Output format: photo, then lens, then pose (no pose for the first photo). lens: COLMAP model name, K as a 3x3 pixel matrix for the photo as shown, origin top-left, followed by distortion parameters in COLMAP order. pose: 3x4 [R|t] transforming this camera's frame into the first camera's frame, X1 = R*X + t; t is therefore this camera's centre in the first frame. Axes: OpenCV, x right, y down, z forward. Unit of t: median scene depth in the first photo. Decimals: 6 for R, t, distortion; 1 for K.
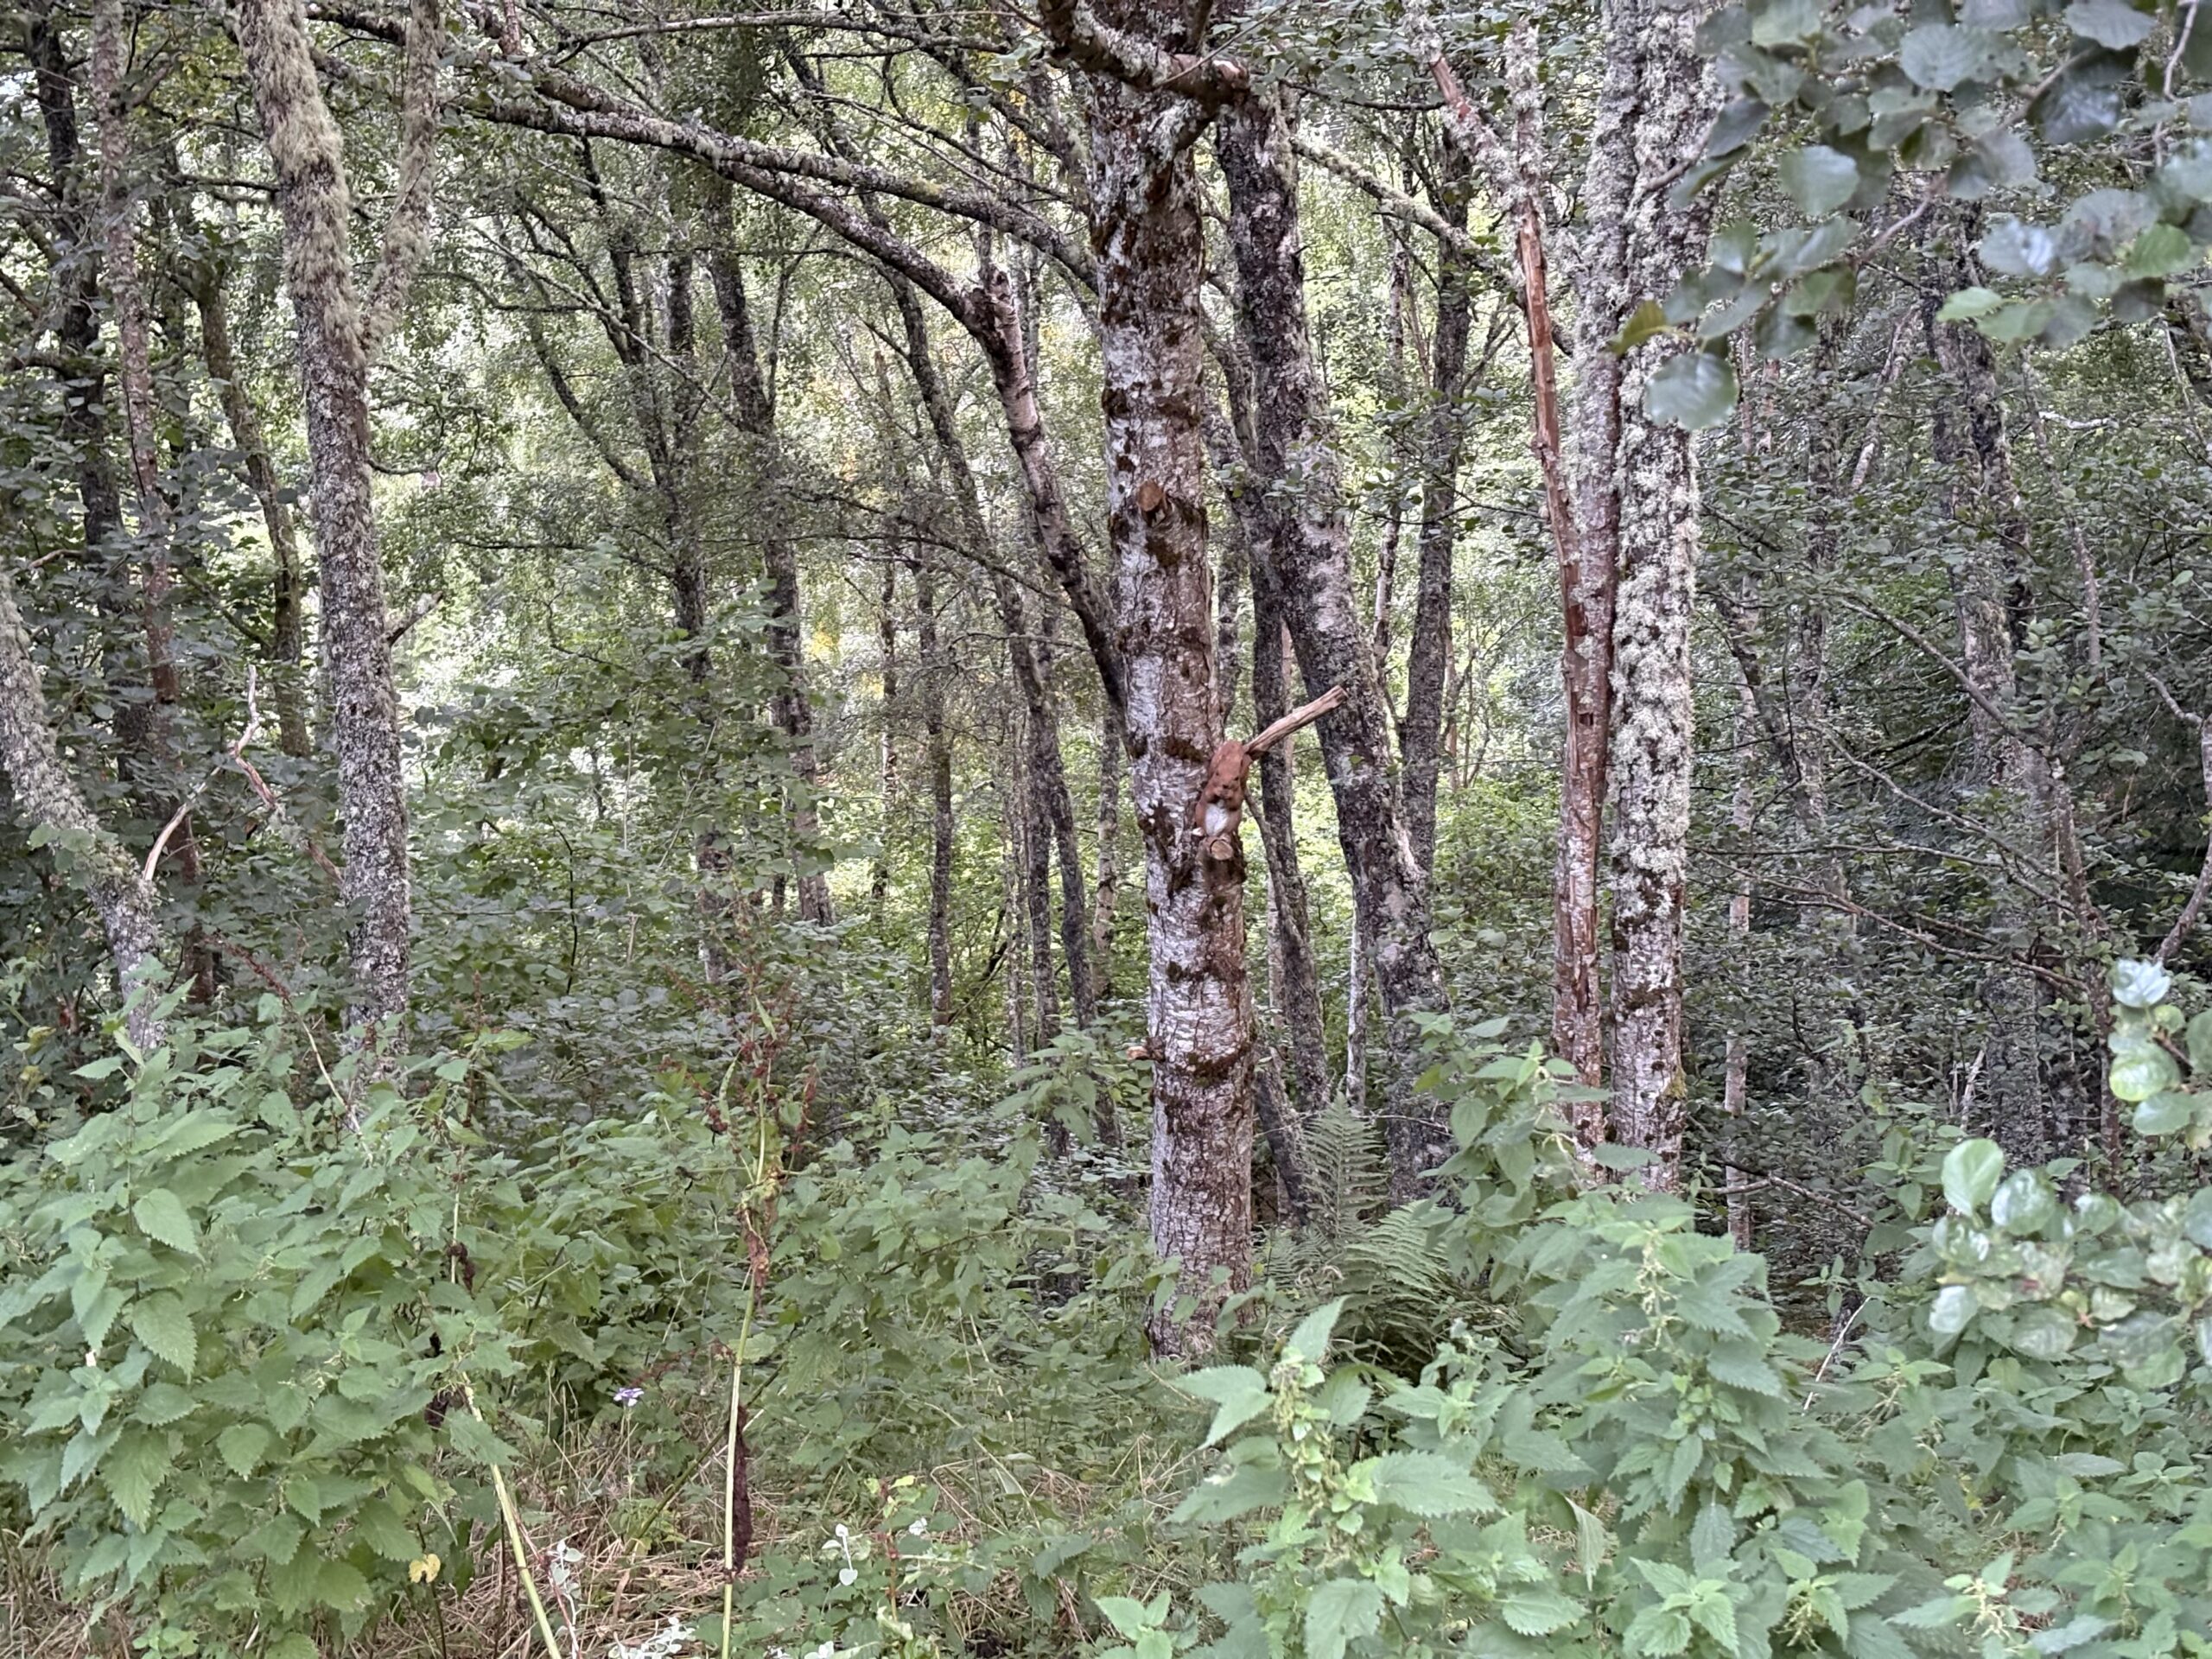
lens RADIAL K [[3343.3, 0, 1106.0], [0, 3343.3, 829.9], [0, 0, 1]] dist [0.000894, 0.000000]
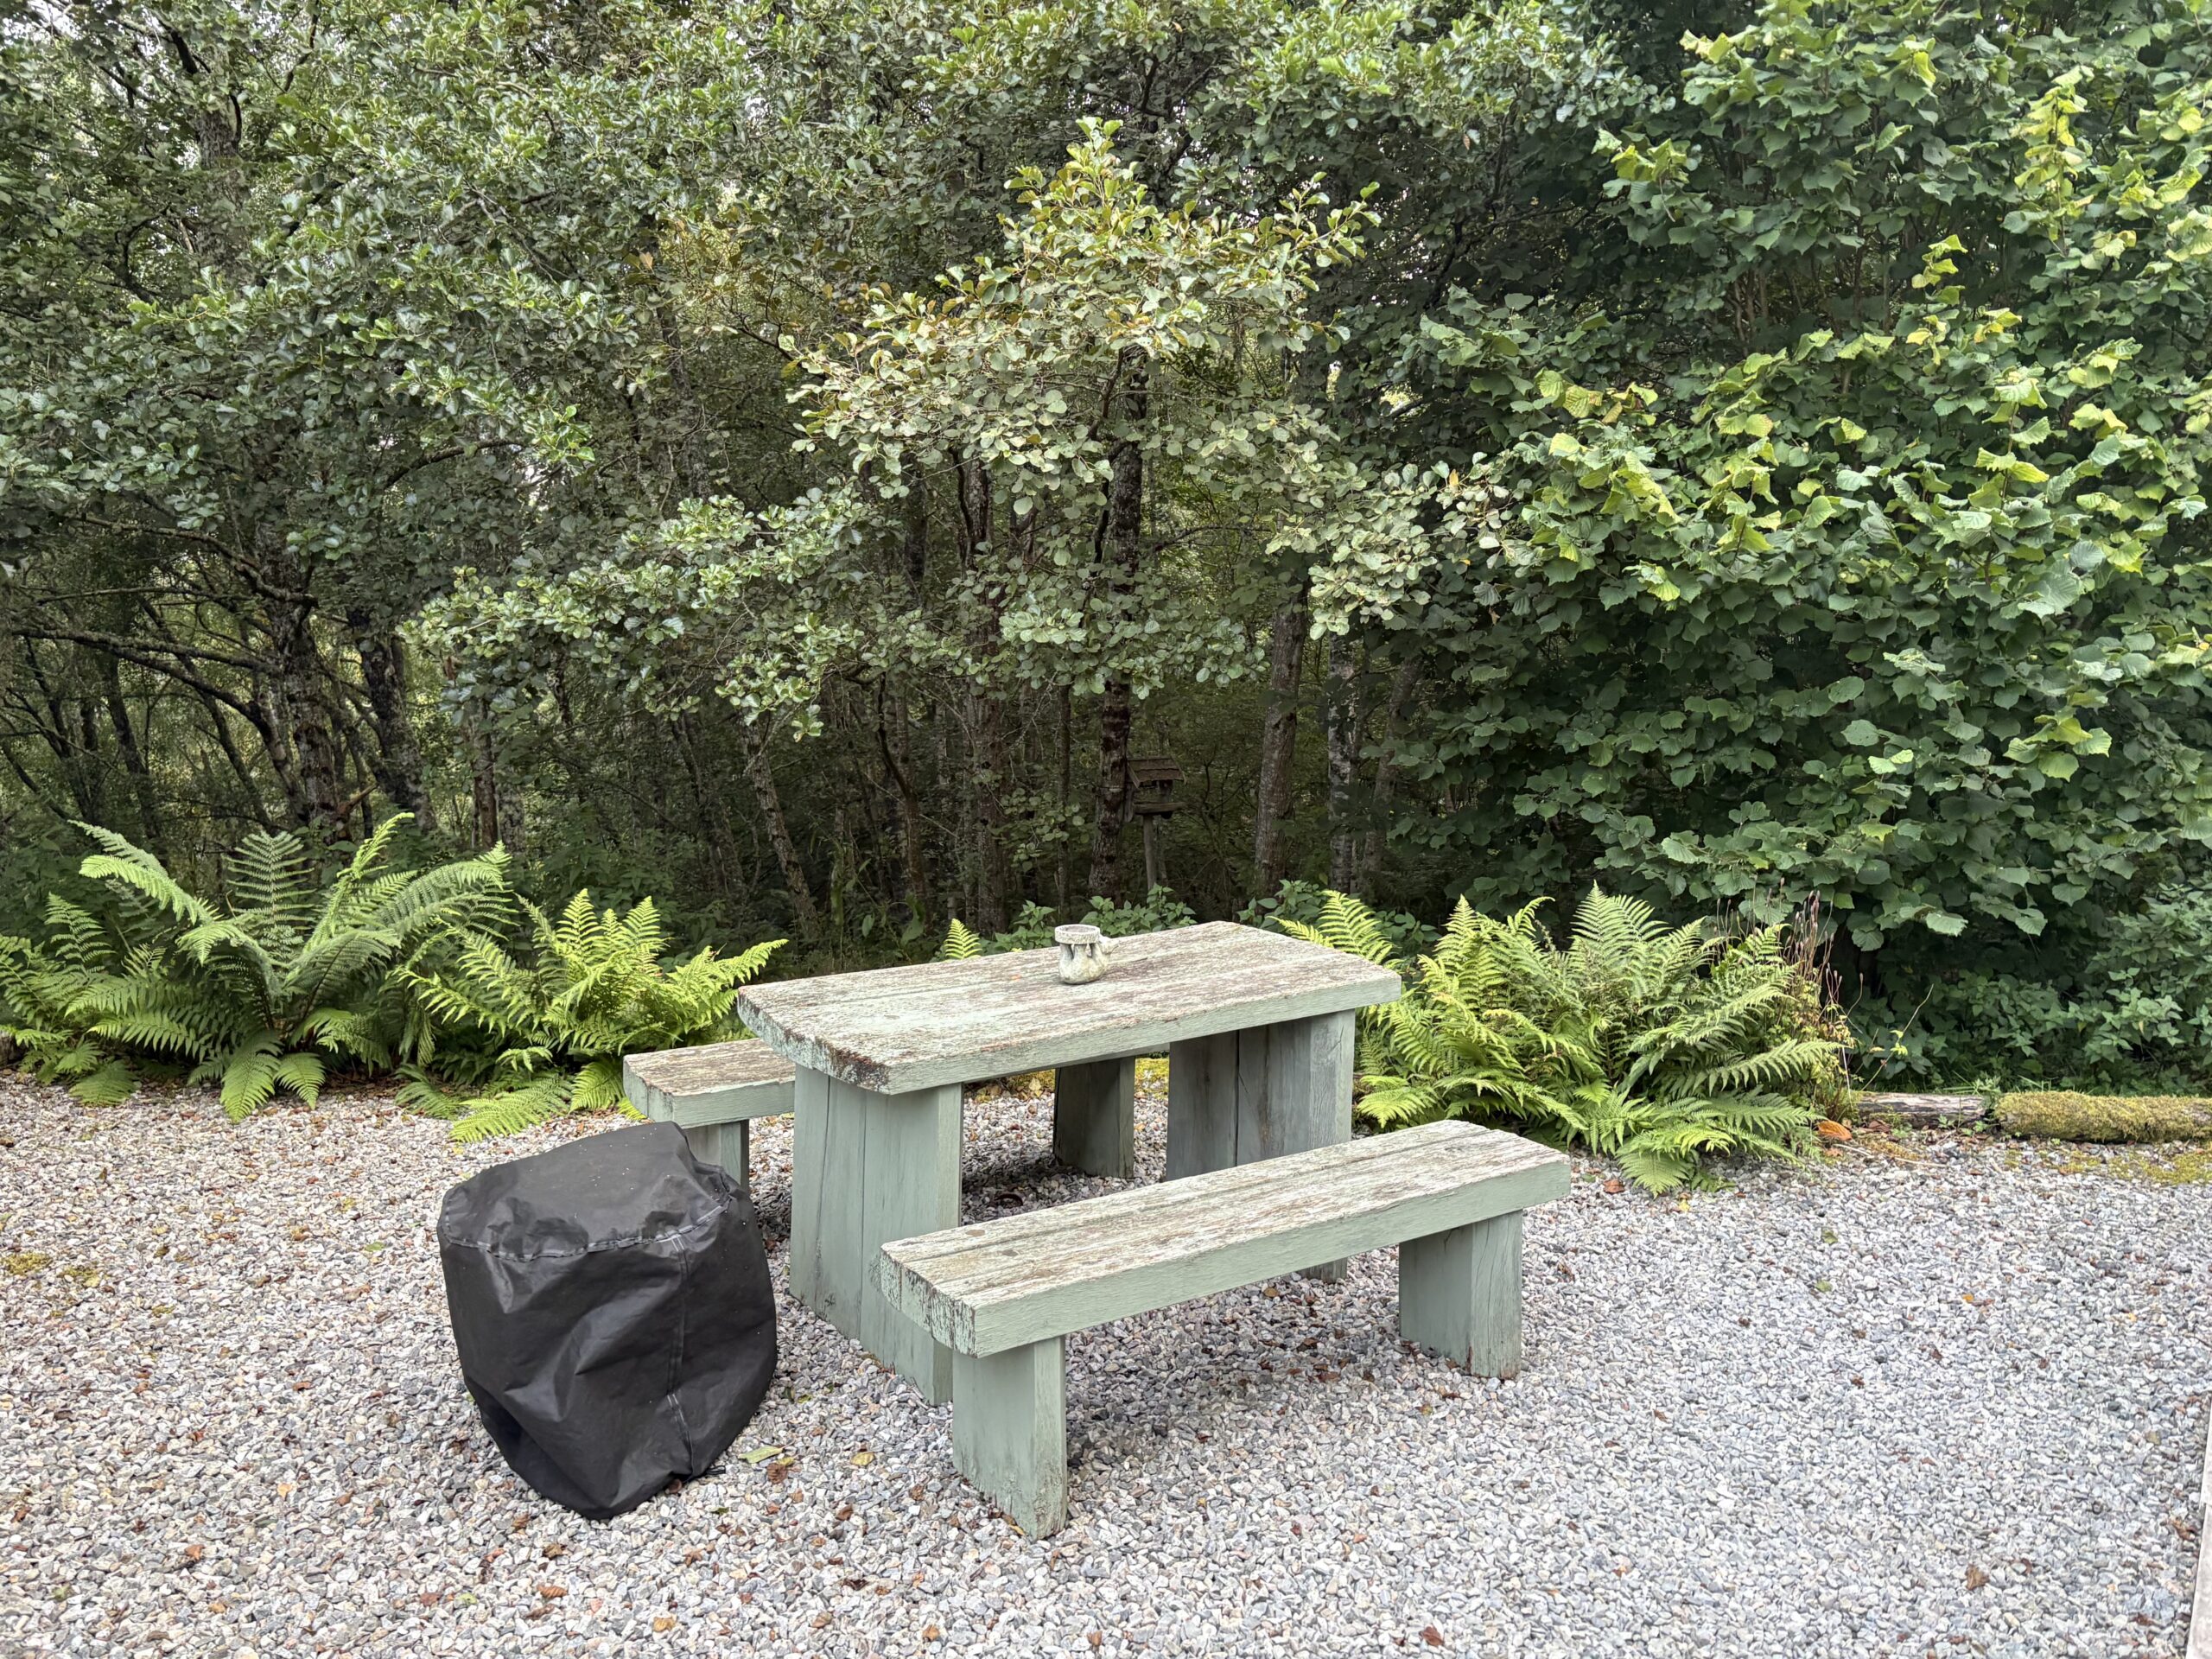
lens RADIAL K [[1672.7, 0, 1034.1], [0, 1672.7, 871.1], [0, 0, 1]] dist [0.052353, -0.047362]
pose [[0.925400, -0.062663, 0.373776, 0.011362], [0.090689, 0.994197, -0.057855, 0.042918], [-0.367981, 0.087437, 0.925713, -0.146004]]
